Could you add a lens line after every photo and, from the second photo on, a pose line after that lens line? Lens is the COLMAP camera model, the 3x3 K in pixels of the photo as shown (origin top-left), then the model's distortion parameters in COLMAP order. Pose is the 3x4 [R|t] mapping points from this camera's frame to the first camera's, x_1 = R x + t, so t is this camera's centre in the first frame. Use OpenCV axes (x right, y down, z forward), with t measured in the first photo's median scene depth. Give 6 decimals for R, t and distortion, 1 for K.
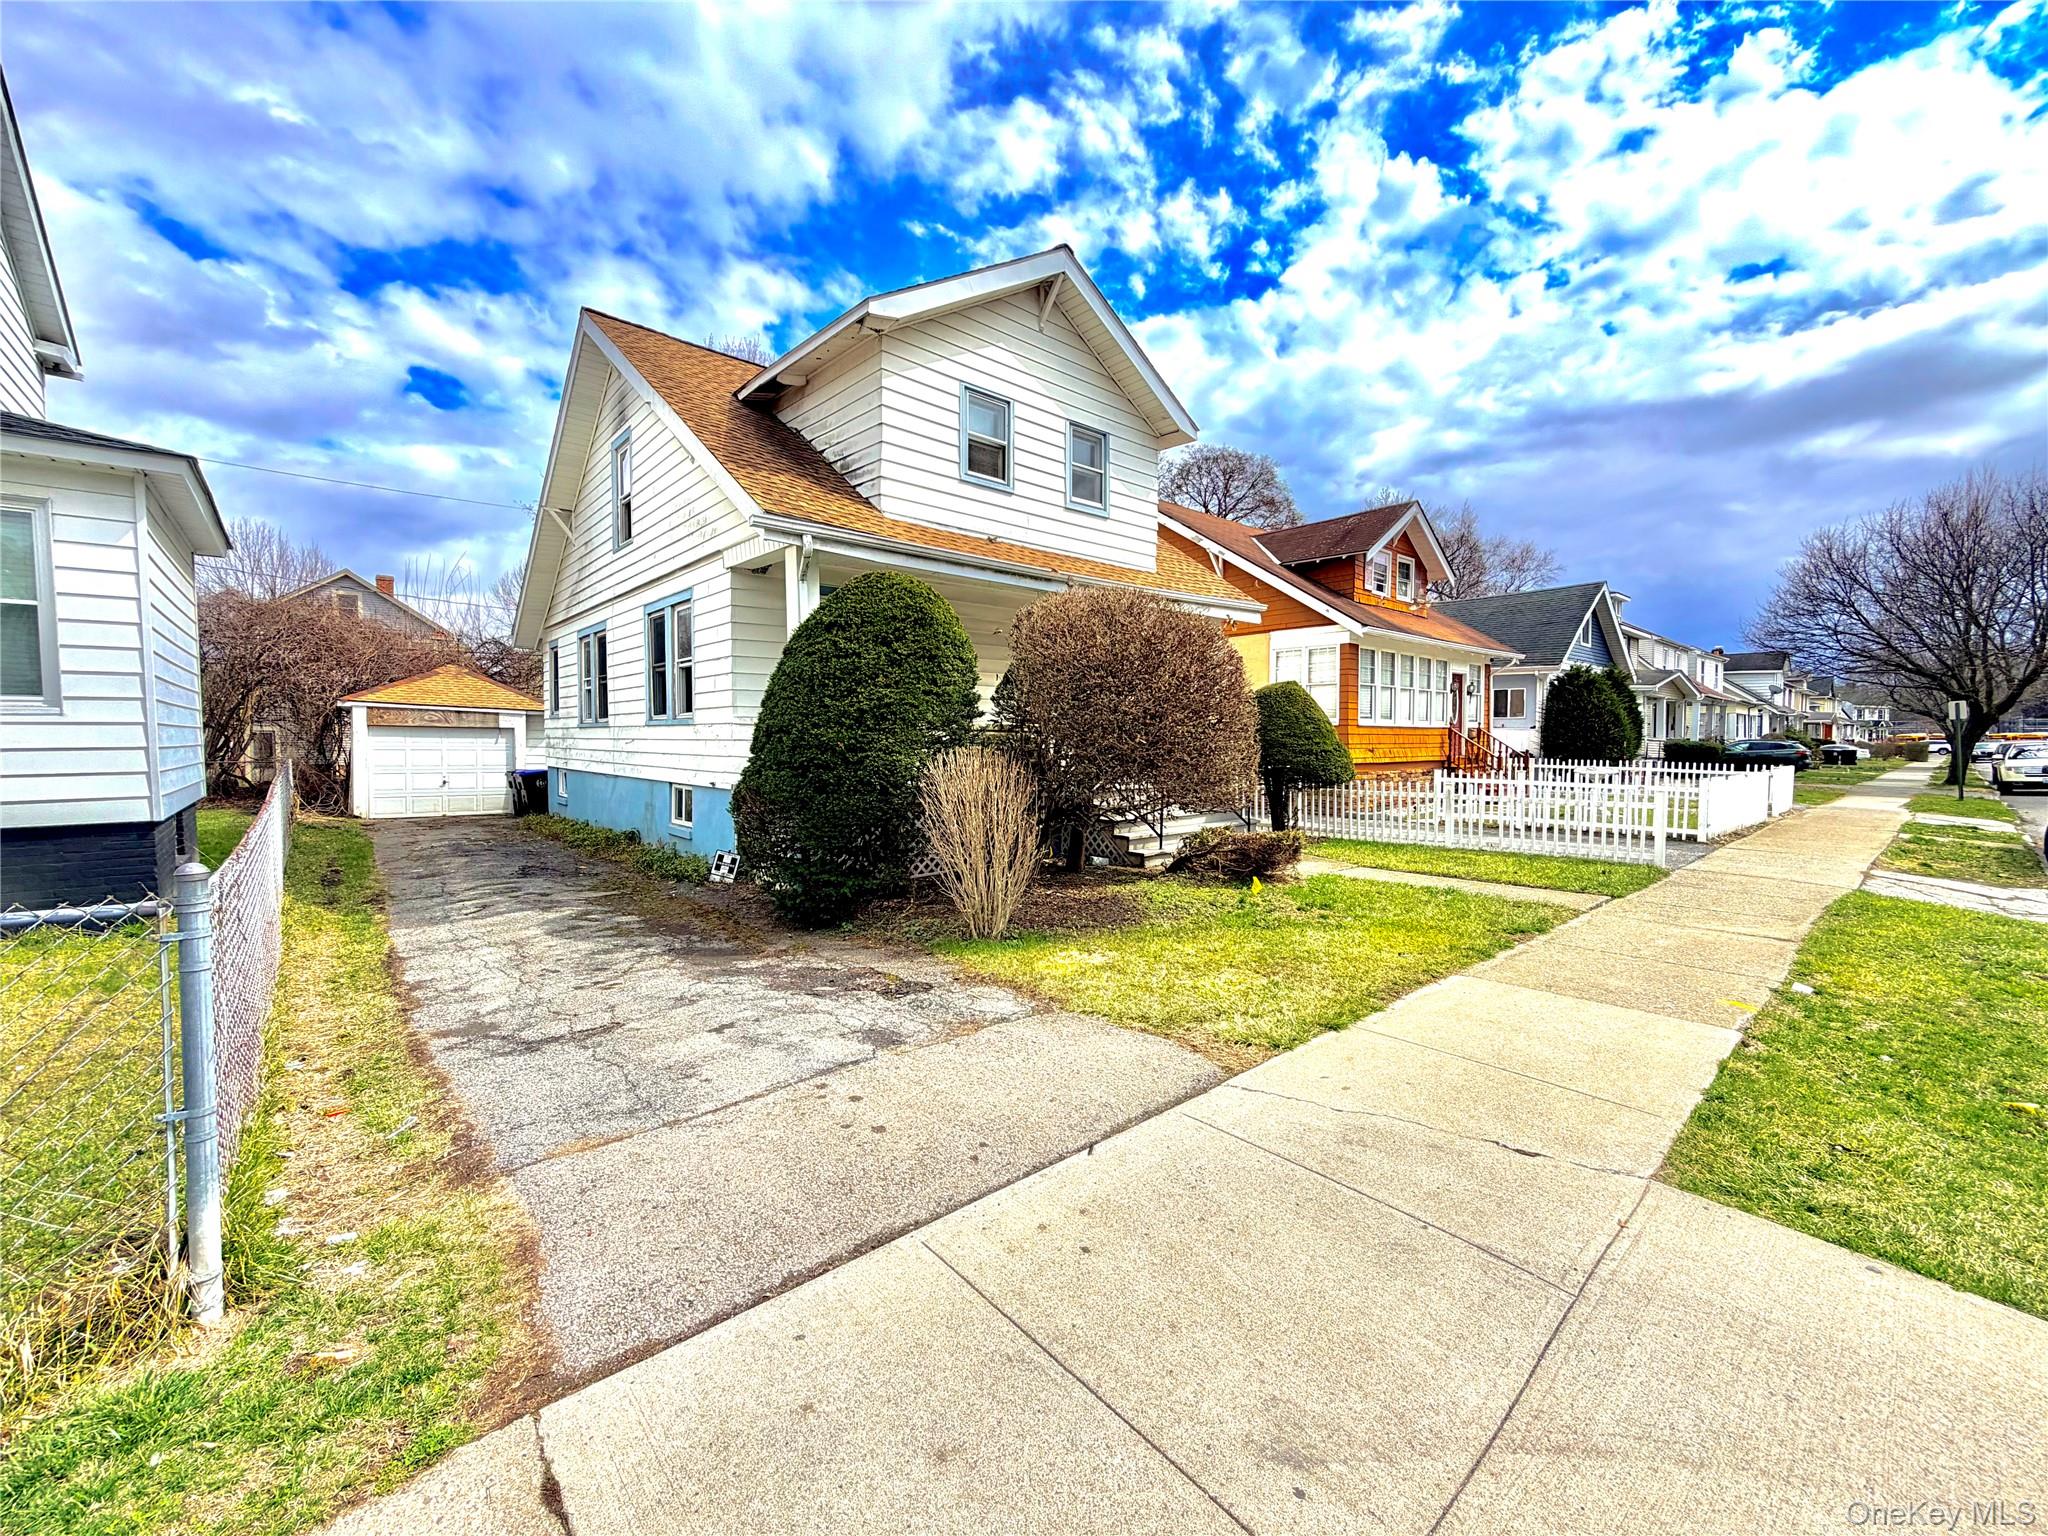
lens RADIAL K [[828.4, 0, 1024.0], [0, 828.4, 768.0], [0, 0, 1]] dist [0.005106, 0.000175]
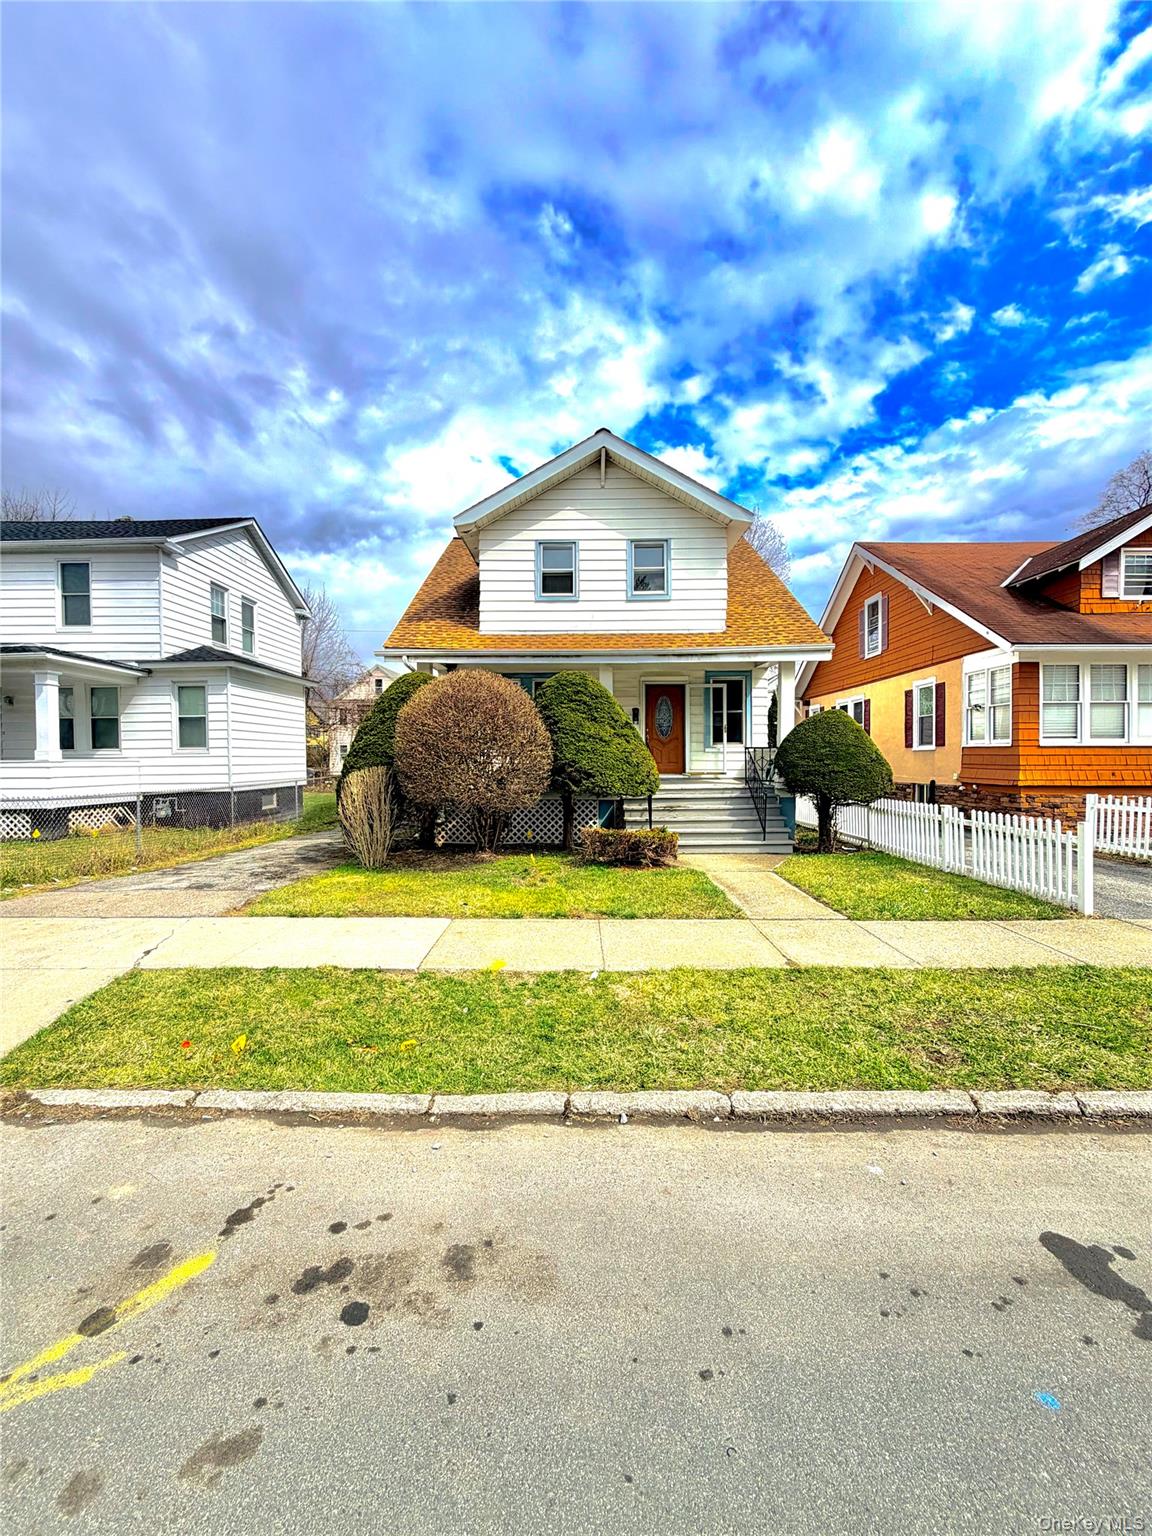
lens RADIAL K [[621.3, 0, 576.0], [0, 621.3, 768.0], [0, 0, 1]] dist [0.005106, 0.000175]
pose [[0.737038, 0.009977, -0.675778, 0.774396], [-0.021328, 0.999736, -0.008503, -0.012724], [0.675515, 0.020680, 0.737057, 0.161205]]
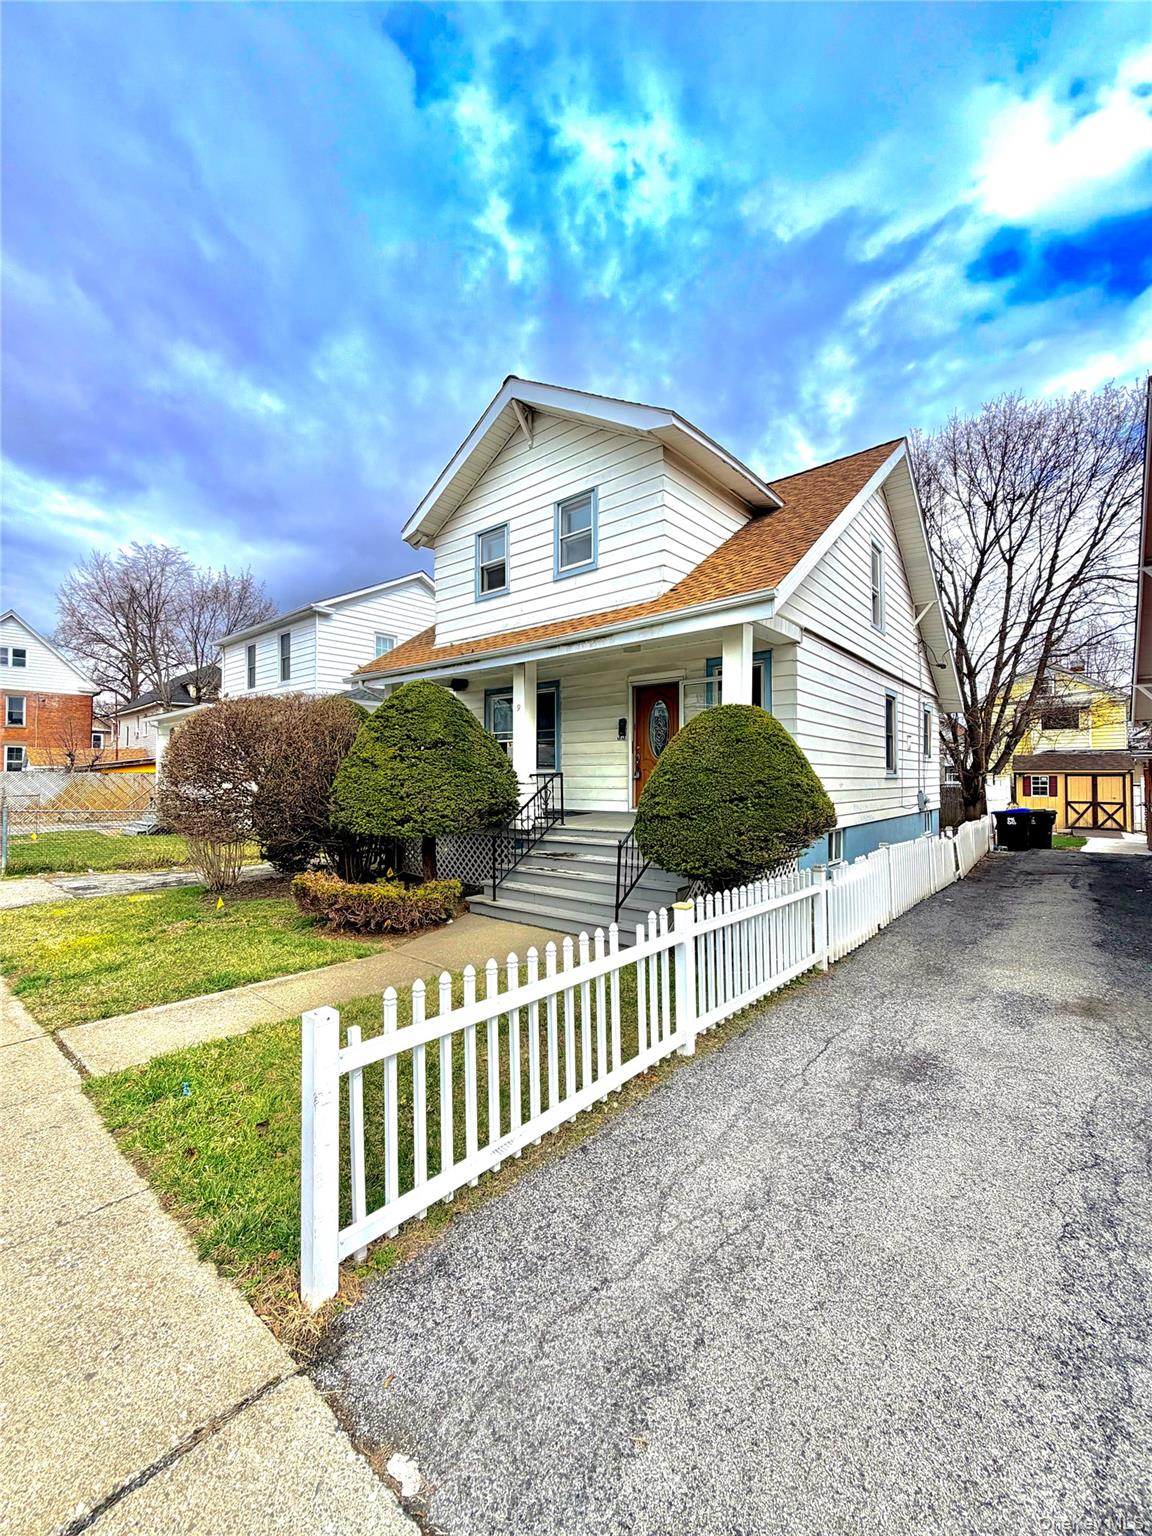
lens RADIAL K [[621.3, 0, 576.0], [0, 621.3, 768.0], [0, 0, 1]] dist [0.005106, 0.000175]
pose [[0.146140, -0.016215, -0.989131, 0.946462], [-0.035308, 0.999143, -0.021596, -0.050079], [0.988634, 0.038080, 0.145442, 0.989740]]
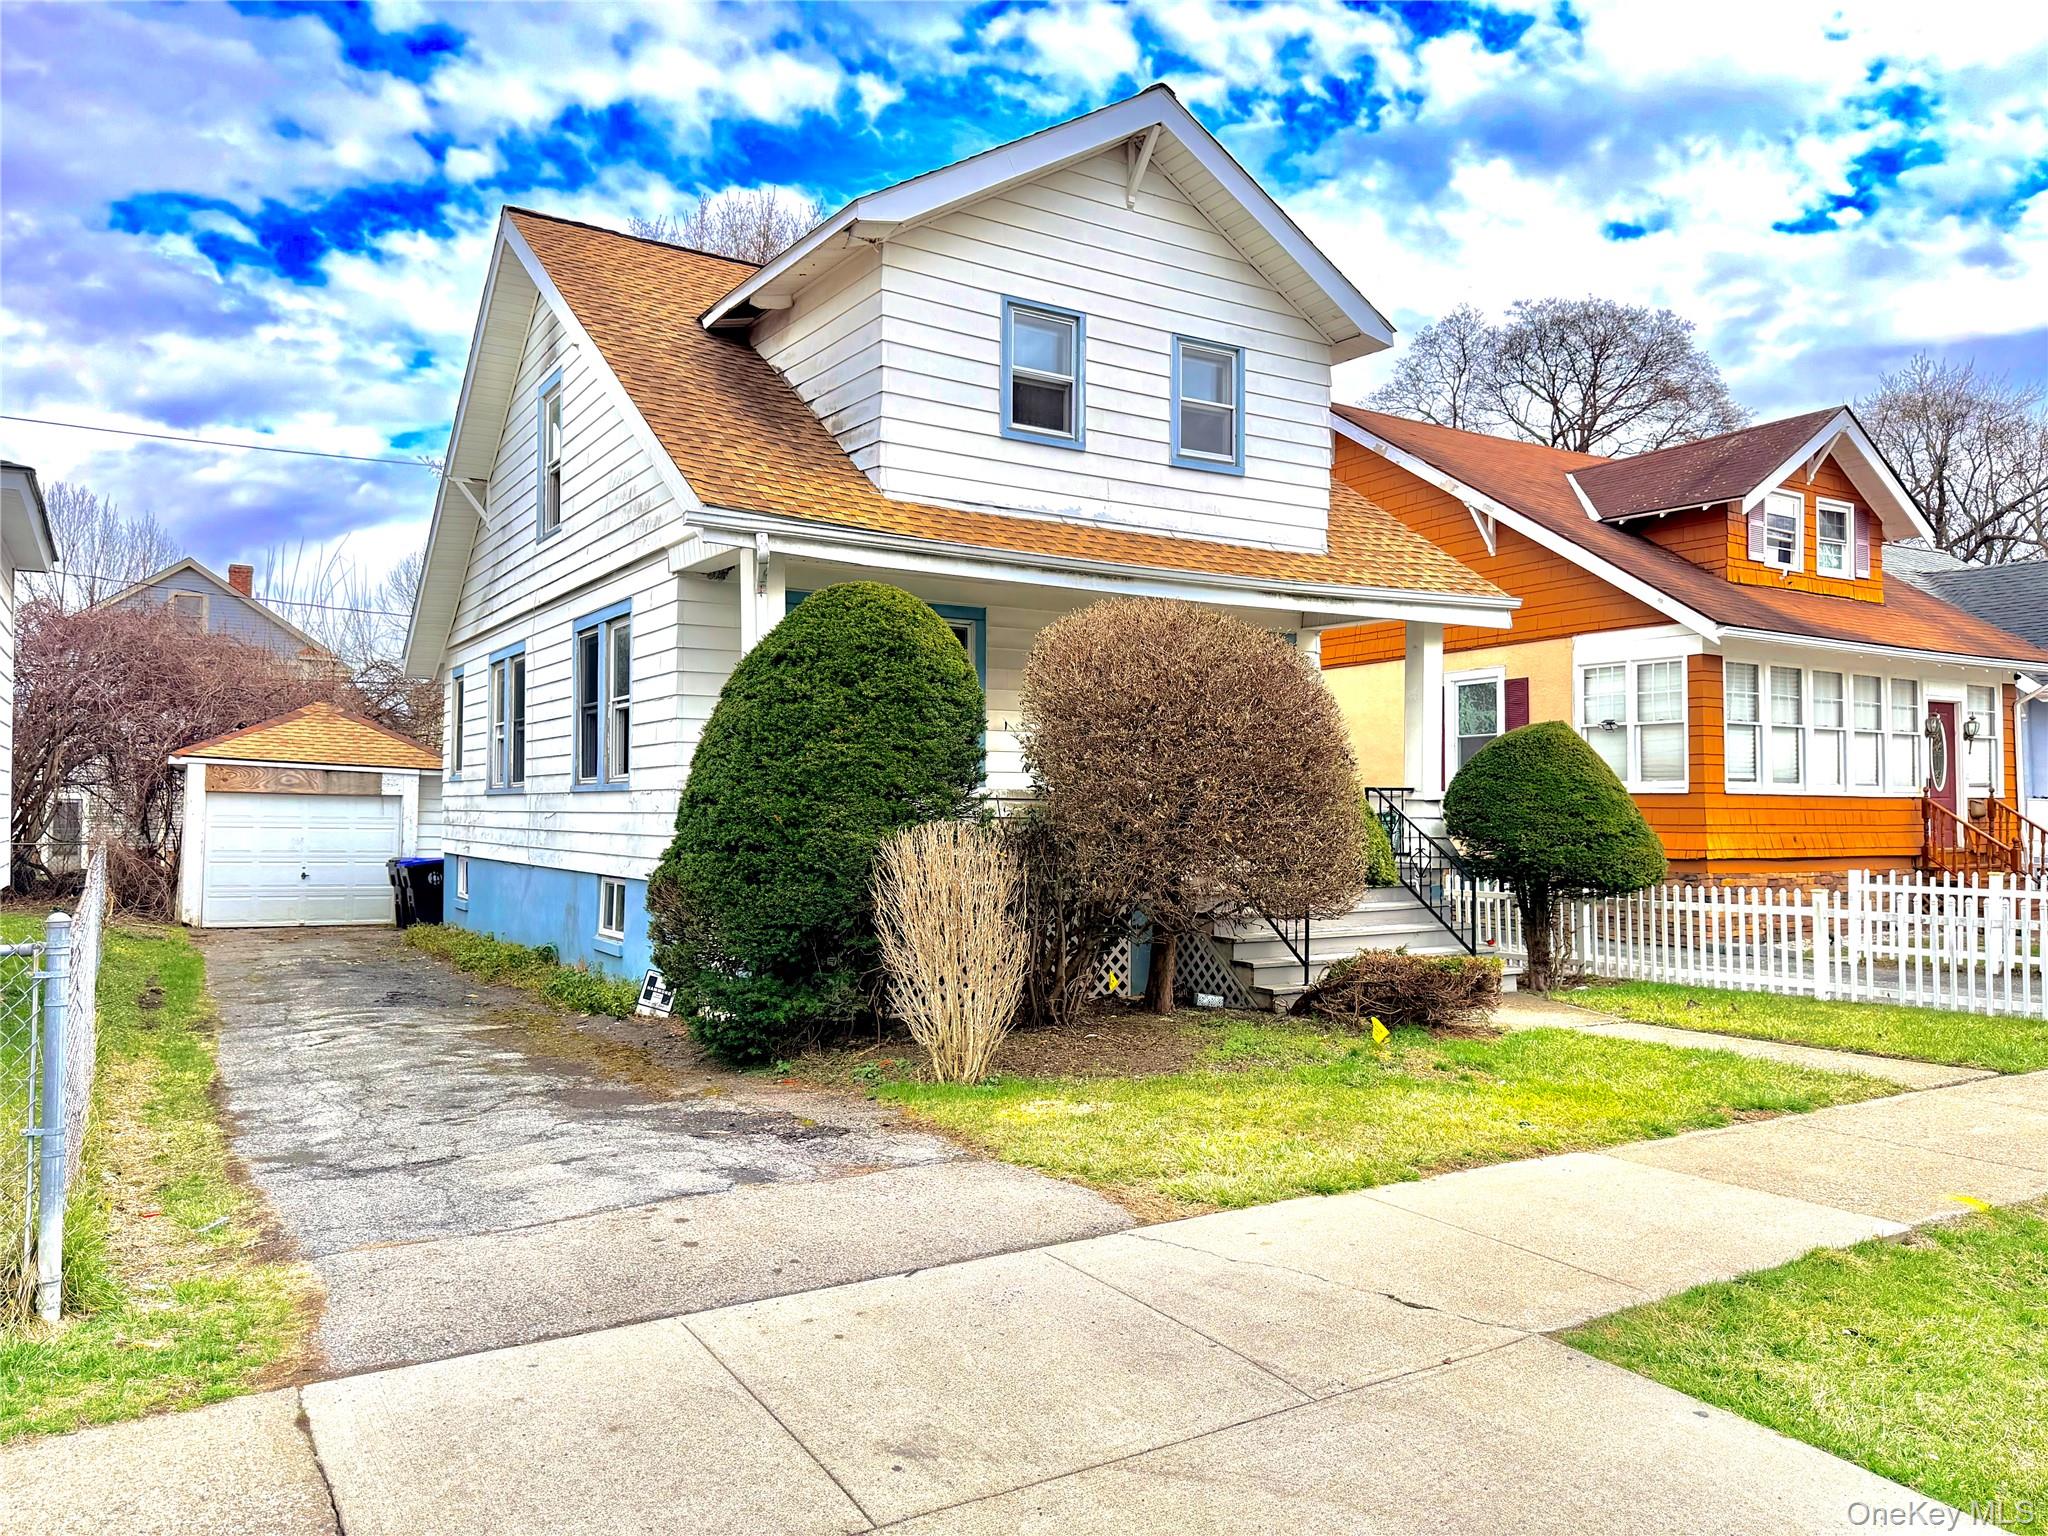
lens RADIAL K [[1458.6, 0, 1024.0], [0, 1458.6, 768.0], [0, 0, 1]] dist [0.113530, -0.184085]
pose [[0.986433, -0.001487, -0.164160, 0.137298], [-0.009532, 0.997753, -0.066315, 0.007373], [0.163890, 0.066980, 0.984202, -0.170163]]
